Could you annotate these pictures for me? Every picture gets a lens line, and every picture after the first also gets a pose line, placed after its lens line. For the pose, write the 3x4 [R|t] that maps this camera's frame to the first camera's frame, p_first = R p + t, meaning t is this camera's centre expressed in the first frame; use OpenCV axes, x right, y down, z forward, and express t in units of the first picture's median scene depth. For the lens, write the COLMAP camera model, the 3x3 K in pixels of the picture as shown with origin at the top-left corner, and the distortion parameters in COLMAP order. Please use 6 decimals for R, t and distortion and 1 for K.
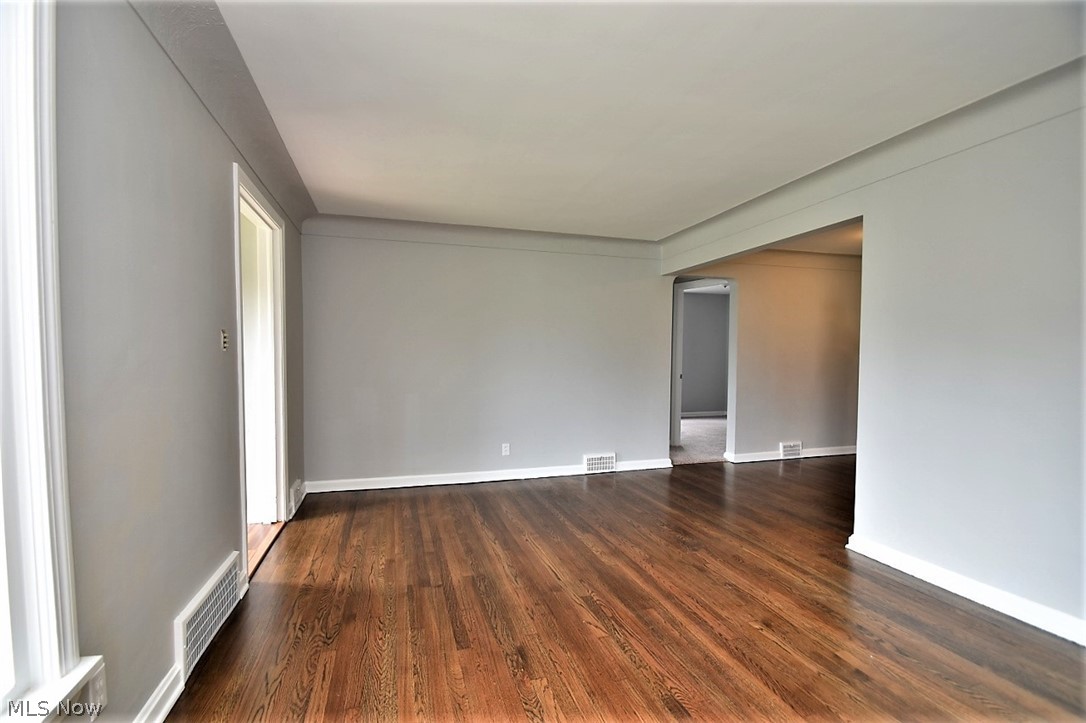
lens RADIAL K [[474.8, 0, 526.7], [0, 474.8, 375.1], [0, 0, 1]] dist [0.011400, -0.015721]
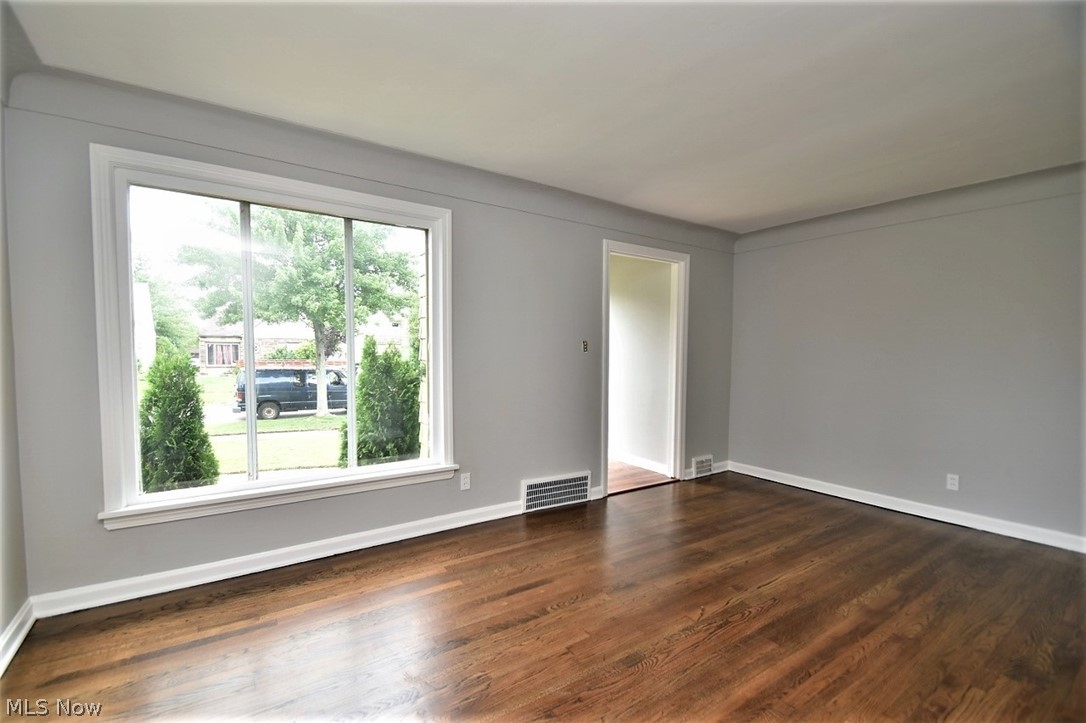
lens RADIAL K [[474.8, 0, 526.7], [0, 474.8, 375.1], [0, 0, 1]] dist [0.011400, -0.015721]
pose [[0.302739, 0.047594, -0.951884, 0.675017], [-0.039203, 0.998529, 0.037458, -0.020731], [0.952267, 0.025977, 0.304160, 0.189624]]
